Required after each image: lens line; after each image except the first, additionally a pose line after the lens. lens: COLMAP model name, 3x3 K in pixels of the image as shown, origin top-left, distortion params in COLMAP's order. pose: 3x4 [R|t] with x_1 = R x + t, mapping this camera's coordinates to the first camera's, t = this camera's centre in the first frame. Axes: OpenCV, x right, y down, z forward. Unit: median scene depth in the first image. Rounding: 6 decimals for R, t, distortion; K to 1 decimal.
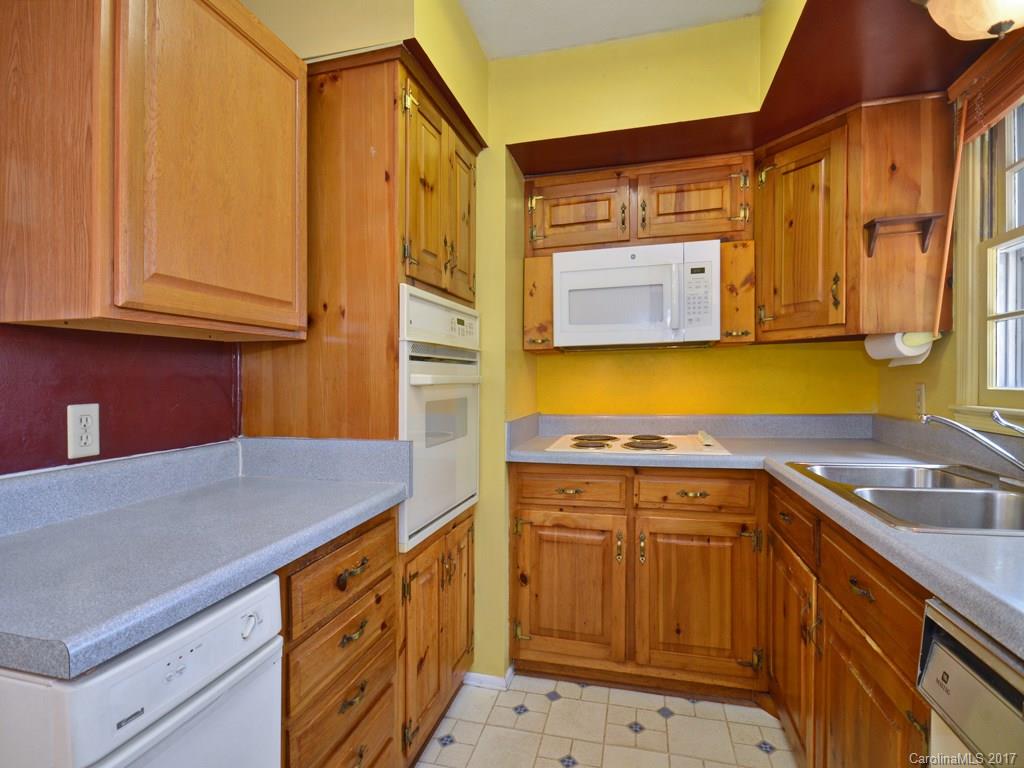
lens RADIAL K [[495.0, 0, 512.0], [0, 495.0, 384.0], [0, 0, 1]] dist [-0.002424, -0.001027]
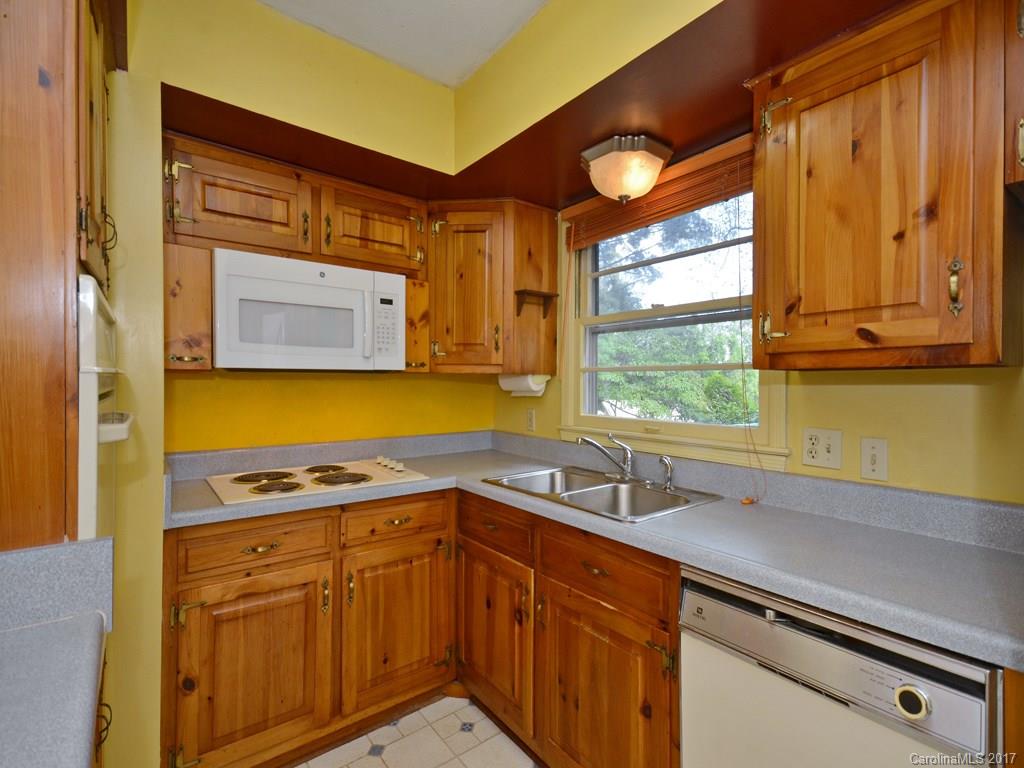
lens RADIAL K [[498.6, 0, 512.0], [0, 498.6, 384.0], [0, 0, 1]] dist [0.001042, 0.018737]
pose [[0.594701, 0.007732, 0.803910, -0.312999], [-0.009924, 0.999948, -0.002277, -0.060048], [-0.803886, -0.006624, 0.594747, 0.177990]]
